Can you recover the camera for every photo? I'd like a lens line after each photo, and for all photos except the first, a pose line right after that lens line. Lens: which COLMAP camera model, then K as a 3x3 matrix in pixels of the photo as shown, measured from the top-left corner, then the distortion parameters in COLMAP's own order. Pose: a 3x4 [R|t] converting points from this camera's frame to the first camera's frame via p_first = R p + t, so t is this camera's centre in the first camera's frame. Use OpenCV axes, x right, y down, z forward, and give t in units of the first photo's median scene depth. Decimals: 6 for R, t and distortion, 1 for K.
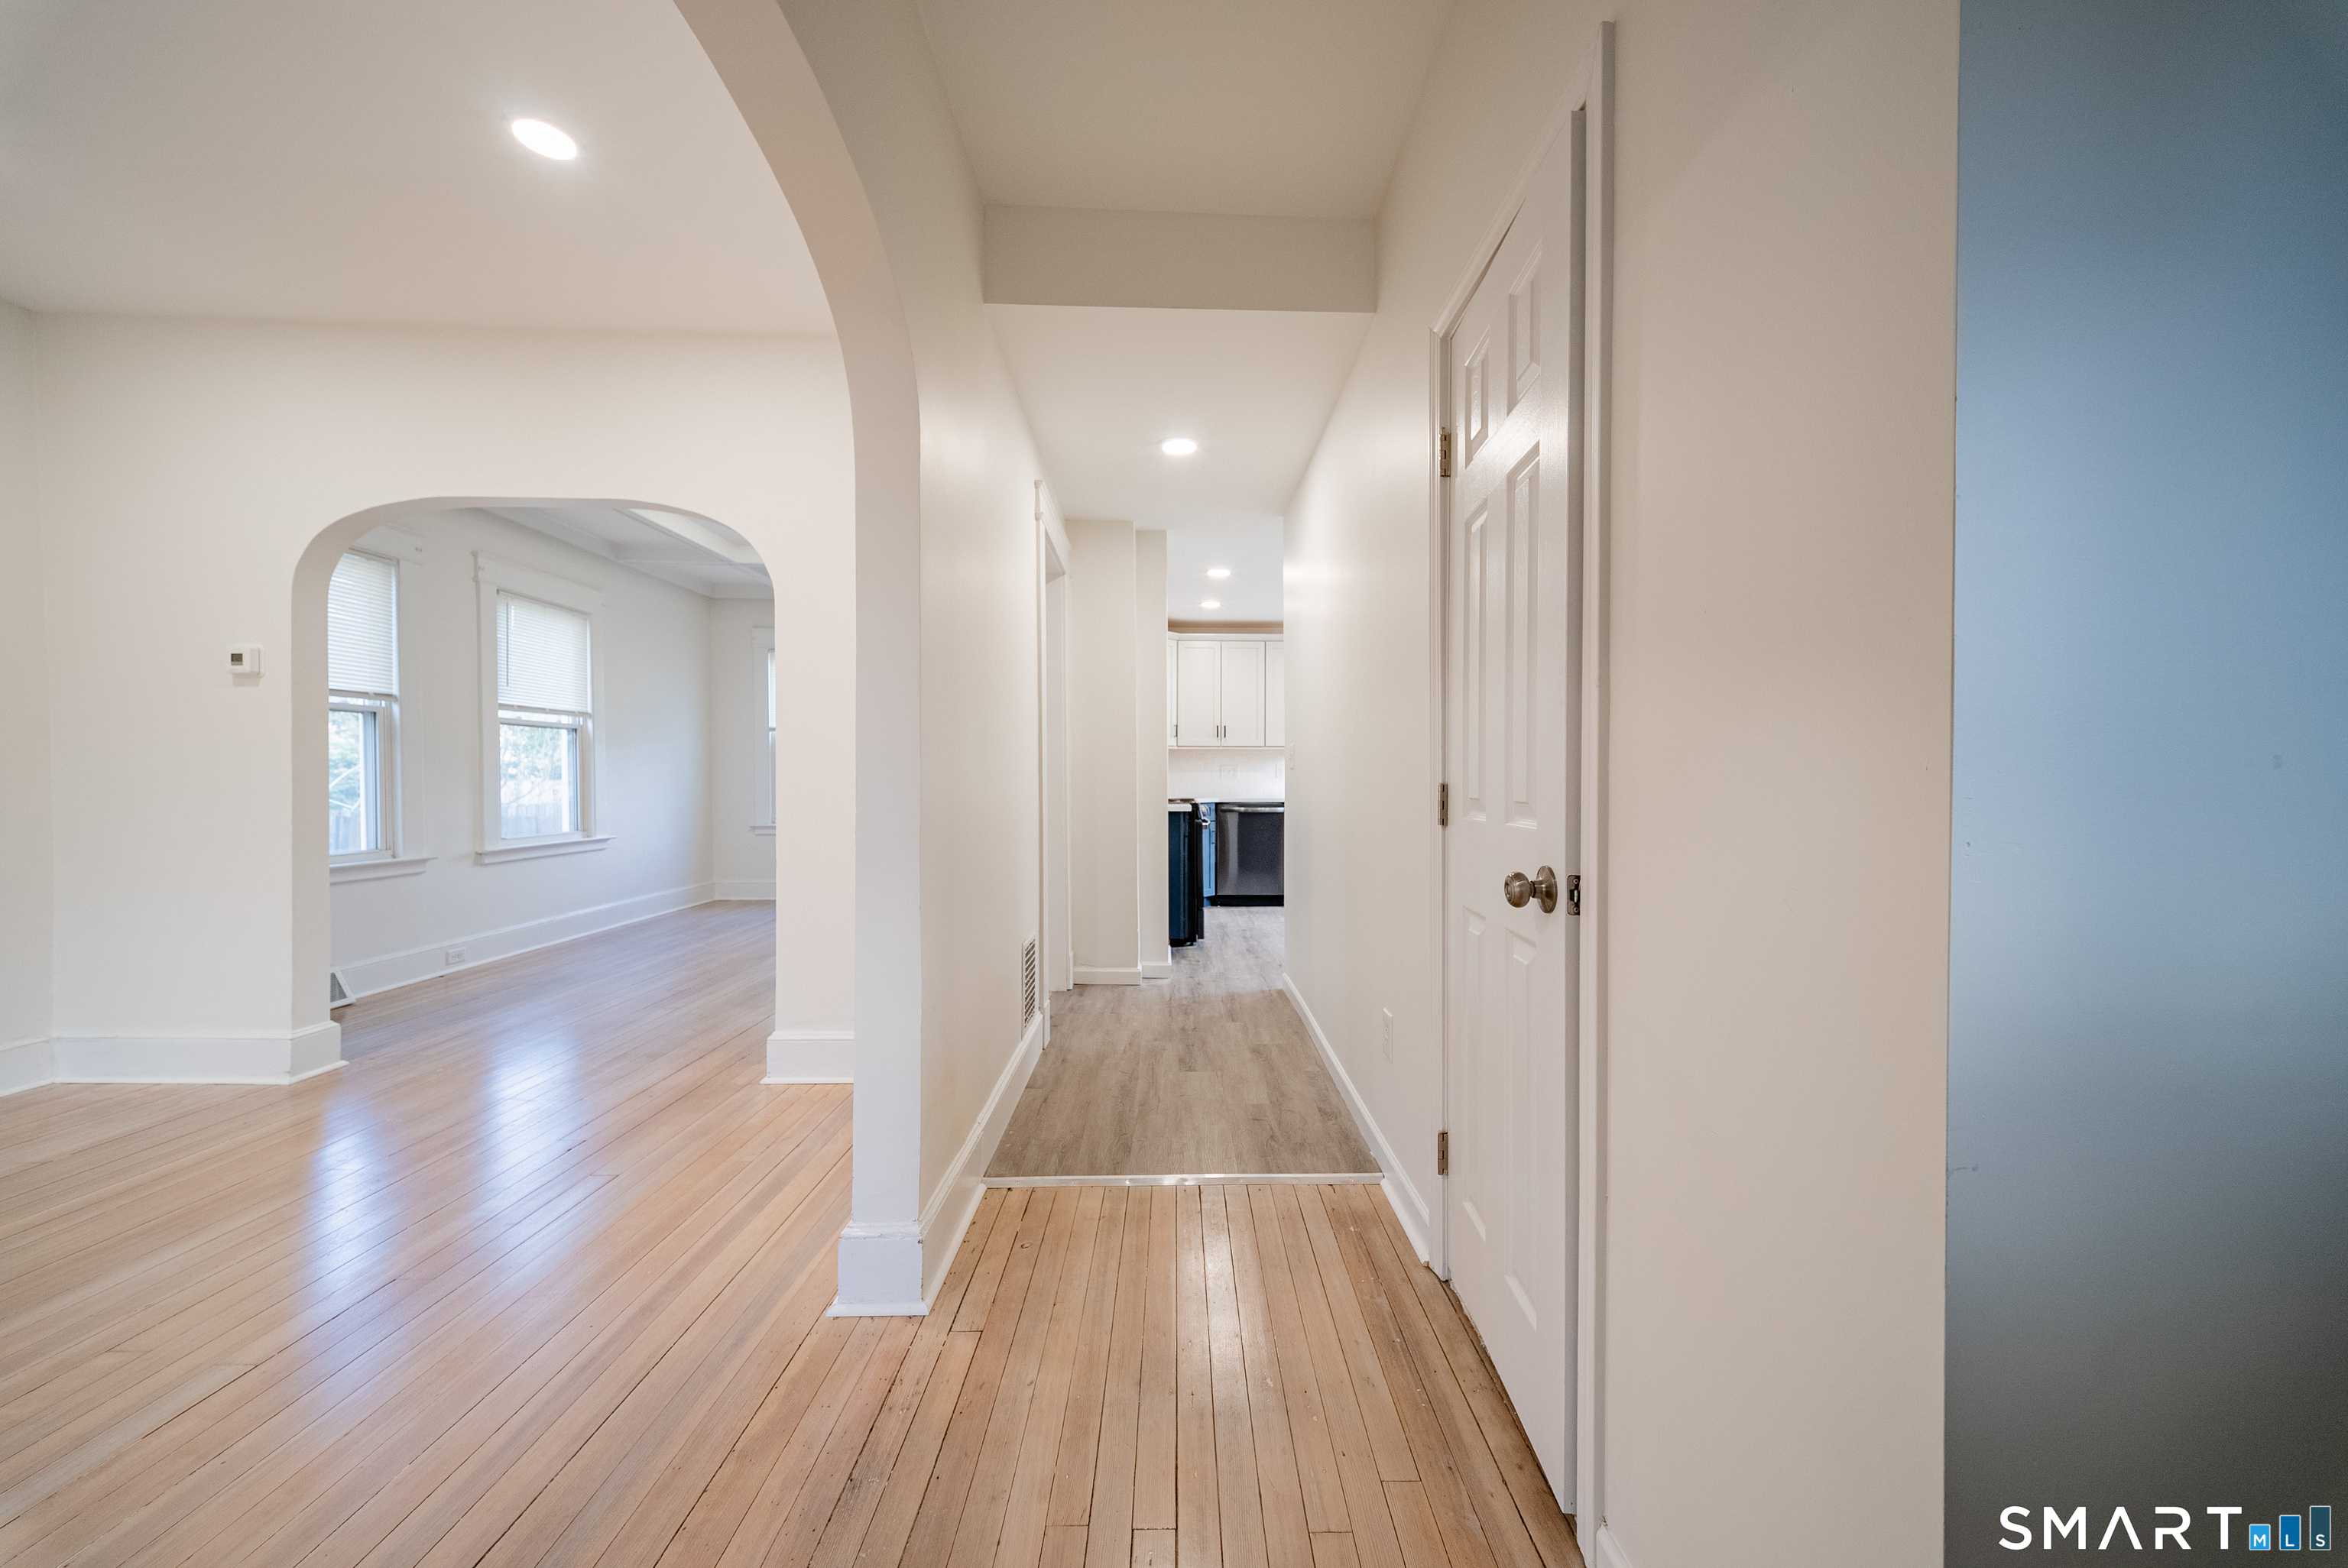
lens RADIAL K [[812.3, 0, 1174.0], [0, 812.3, 784.0], [0, 0, 1]] dist [0.011912, -0.000032]
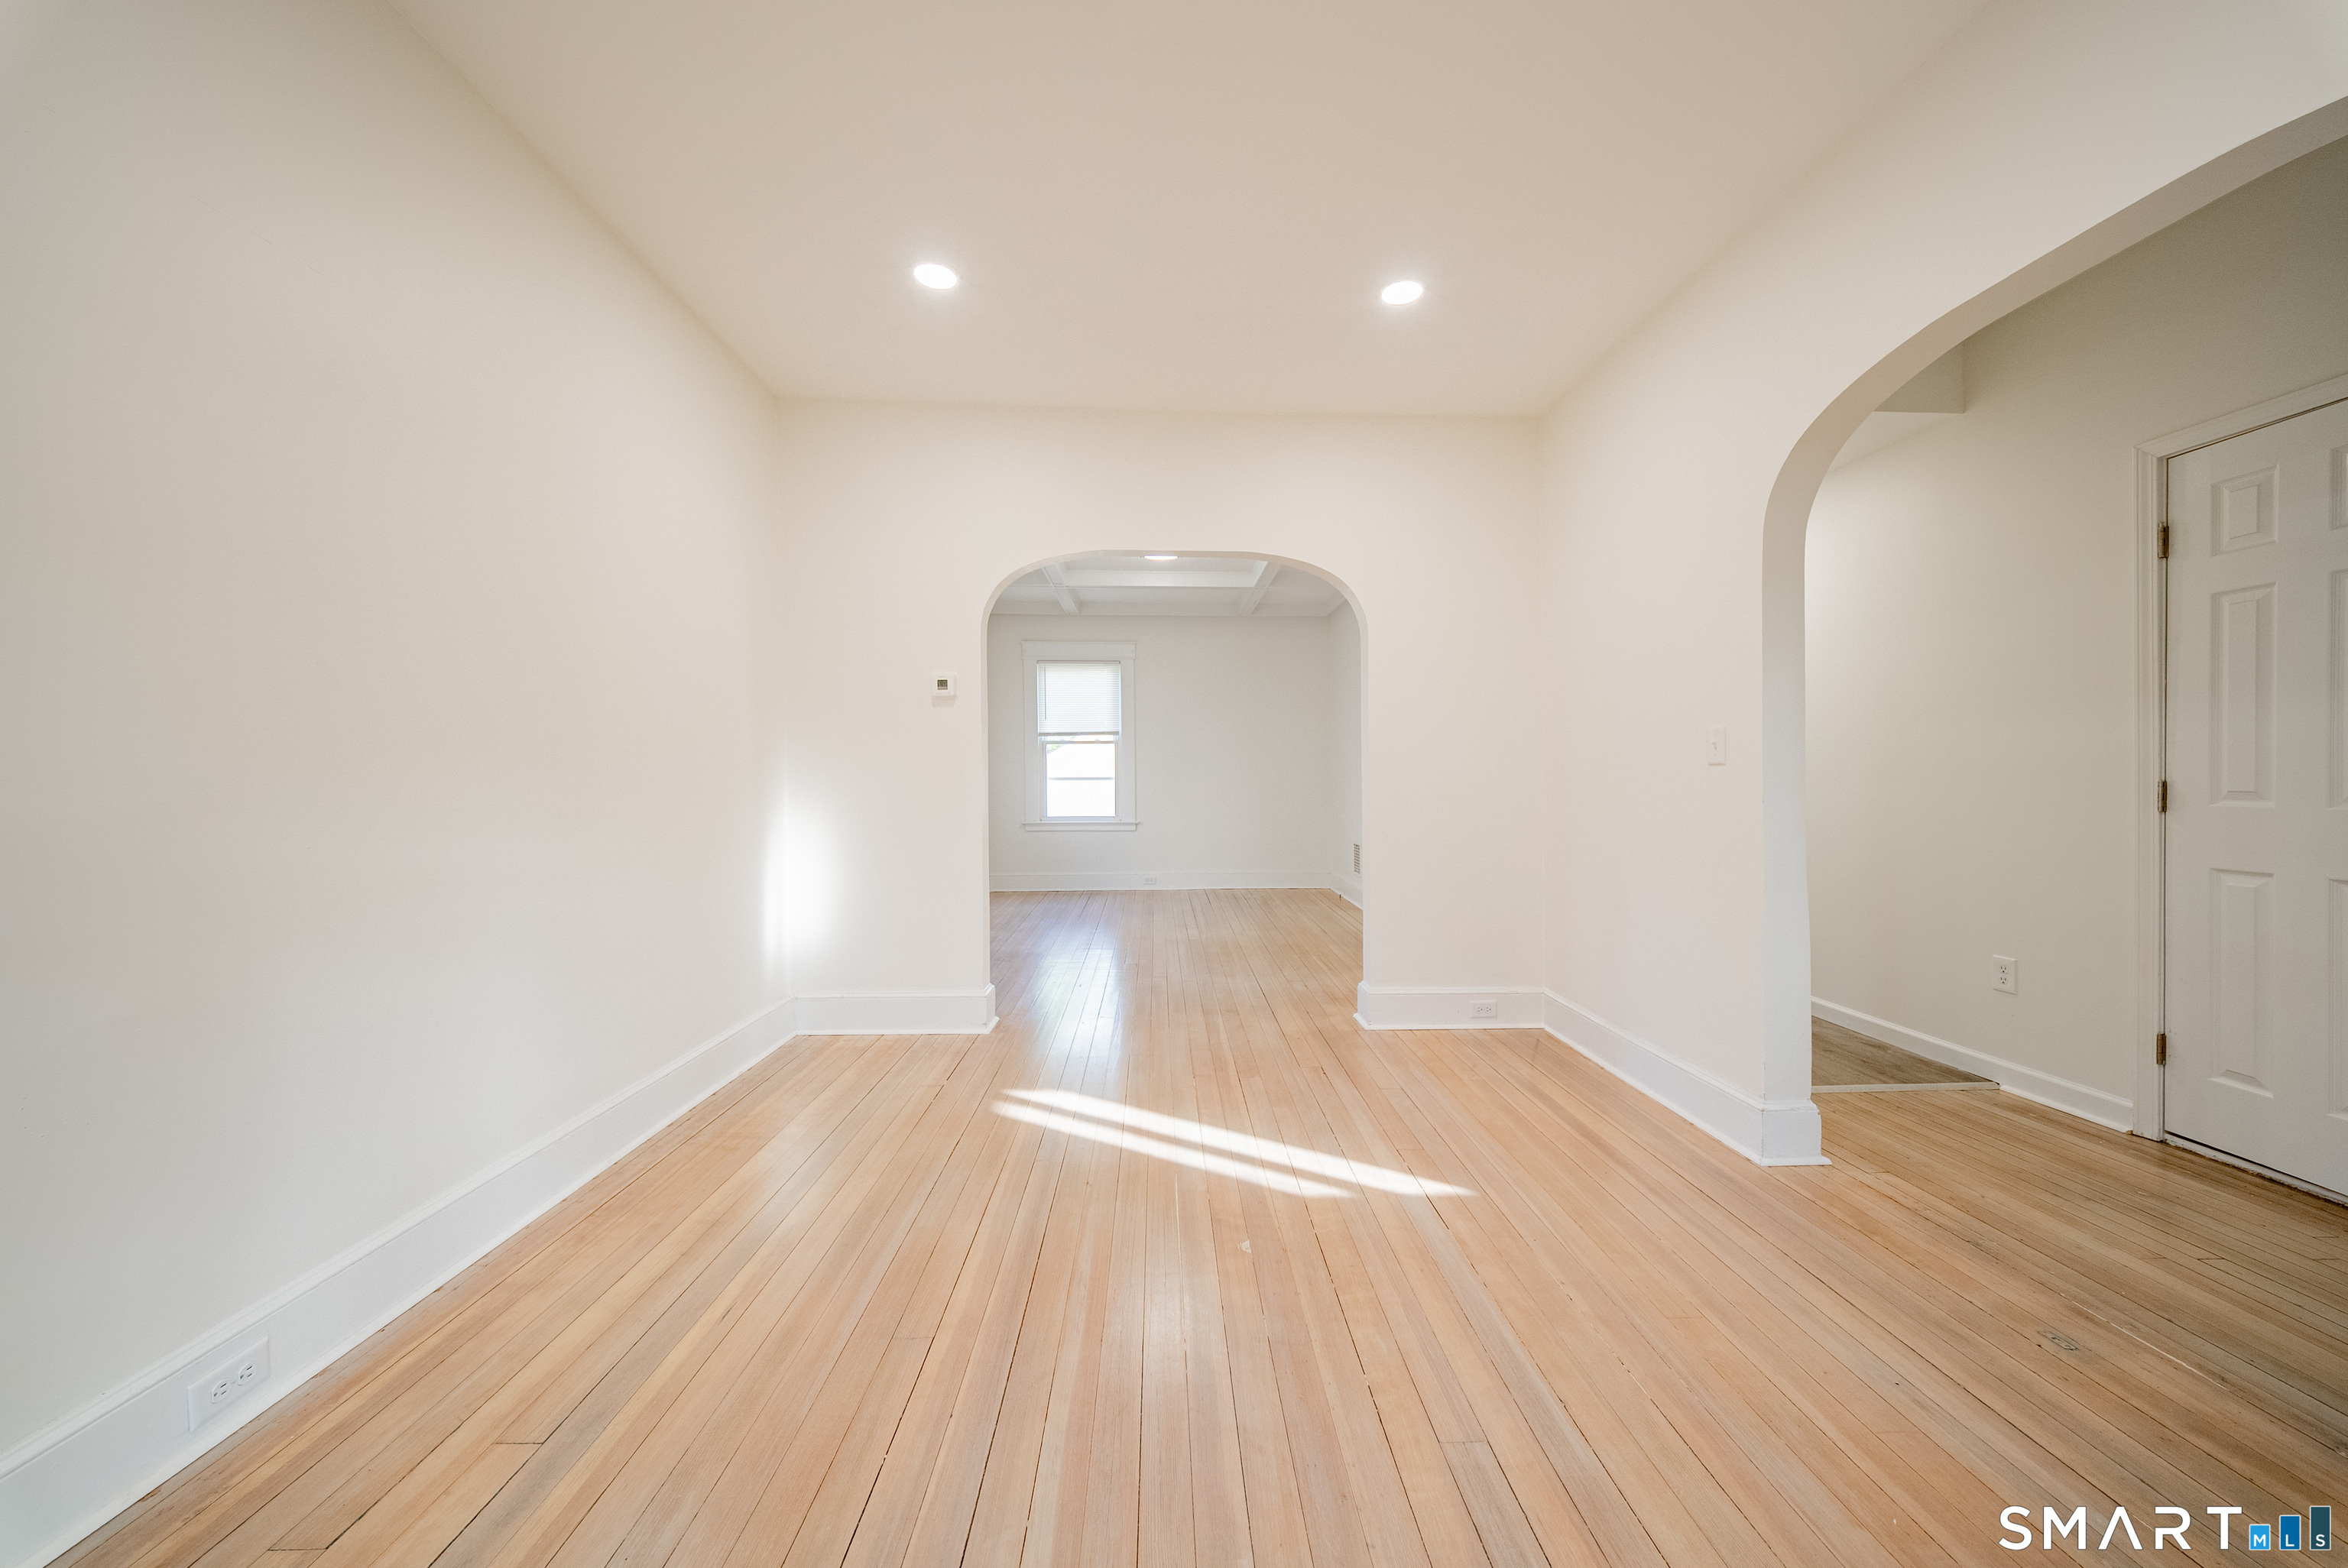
lens RADIAL K [[814.1, 0, 1174.0], [0, 814.1, 784.0], [0, 0, 1]] dist [0.001116, -0.000026]
pose [[0.999902, -0.005425, 0.012930, -0.502381], [0.005396, 0.999983, 0.002279, -0.002953], [-0.012943, -0.002209, 0.999914, -0.130873]]
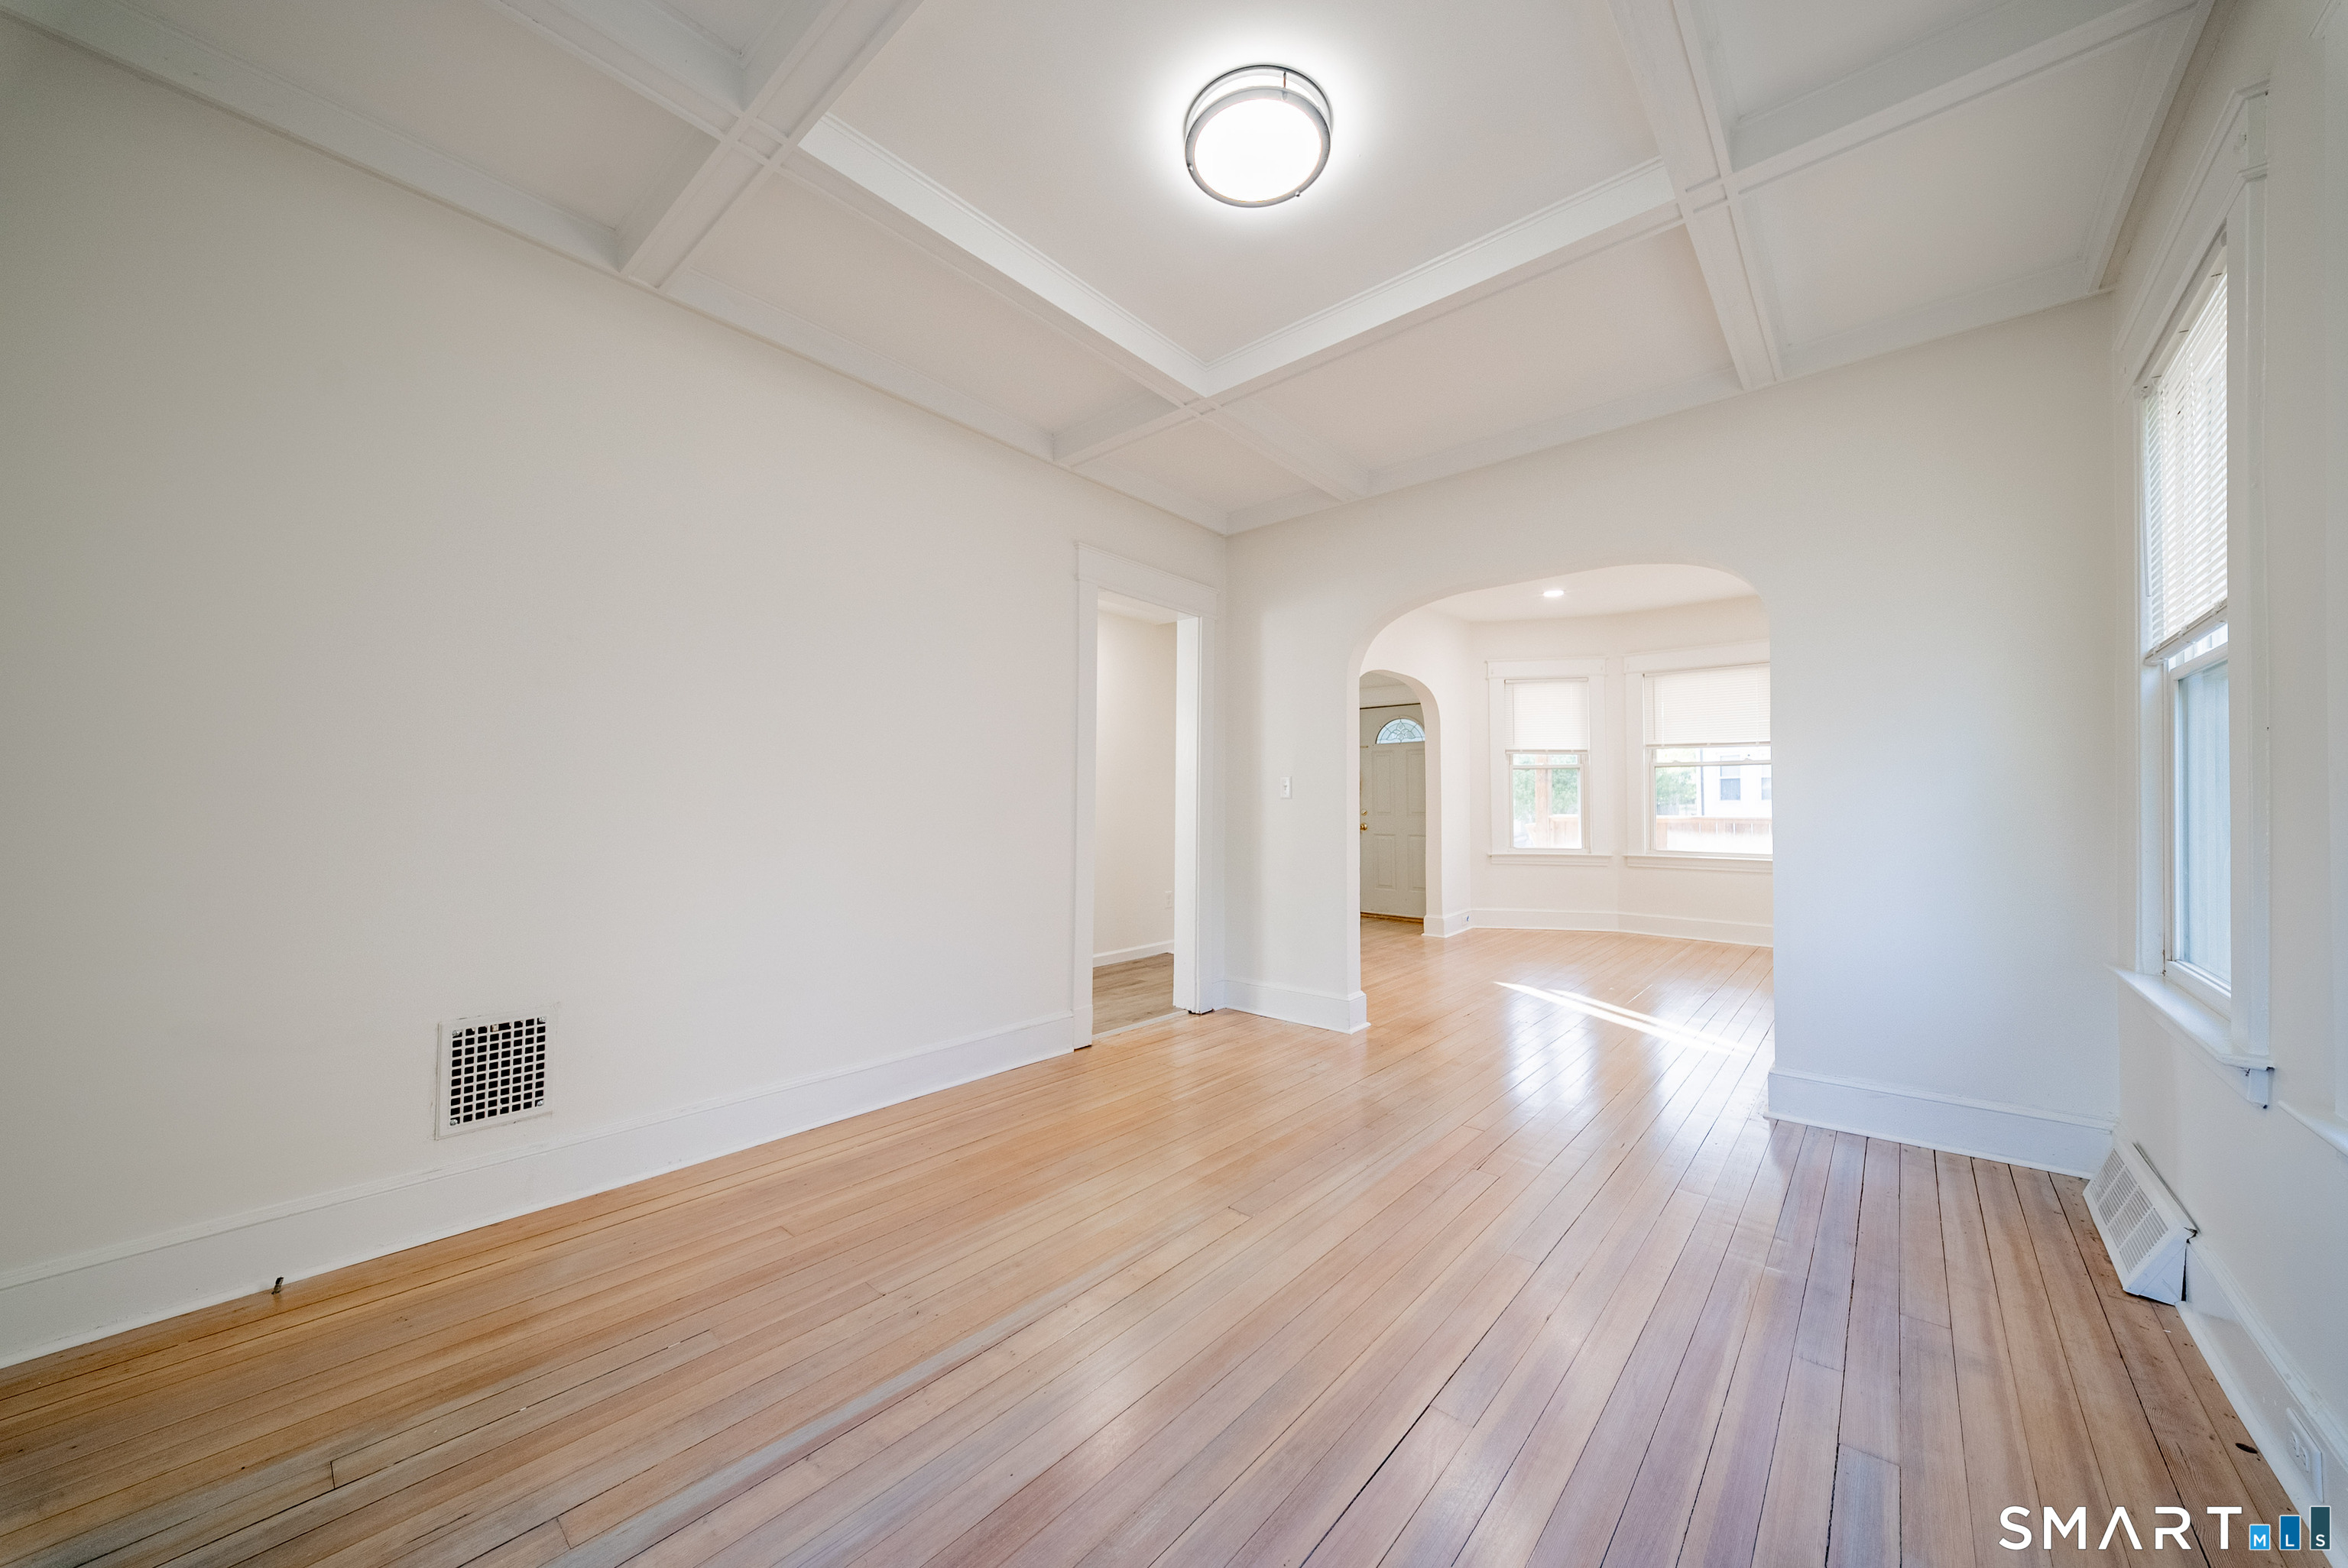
lens RADIAL K [[837.9, 0, 1174.0], [0, 837.9, 784.0], [0, 0, 1]] dist [0.000521, 0.000000]
pose [[-0.745979, -0.000123, 0.665969, -0.749759], [-0.011390, 0.999856, -0.012573, -0.012367], [-0.665872, -0.016965, -0.745873, 1.423870]]
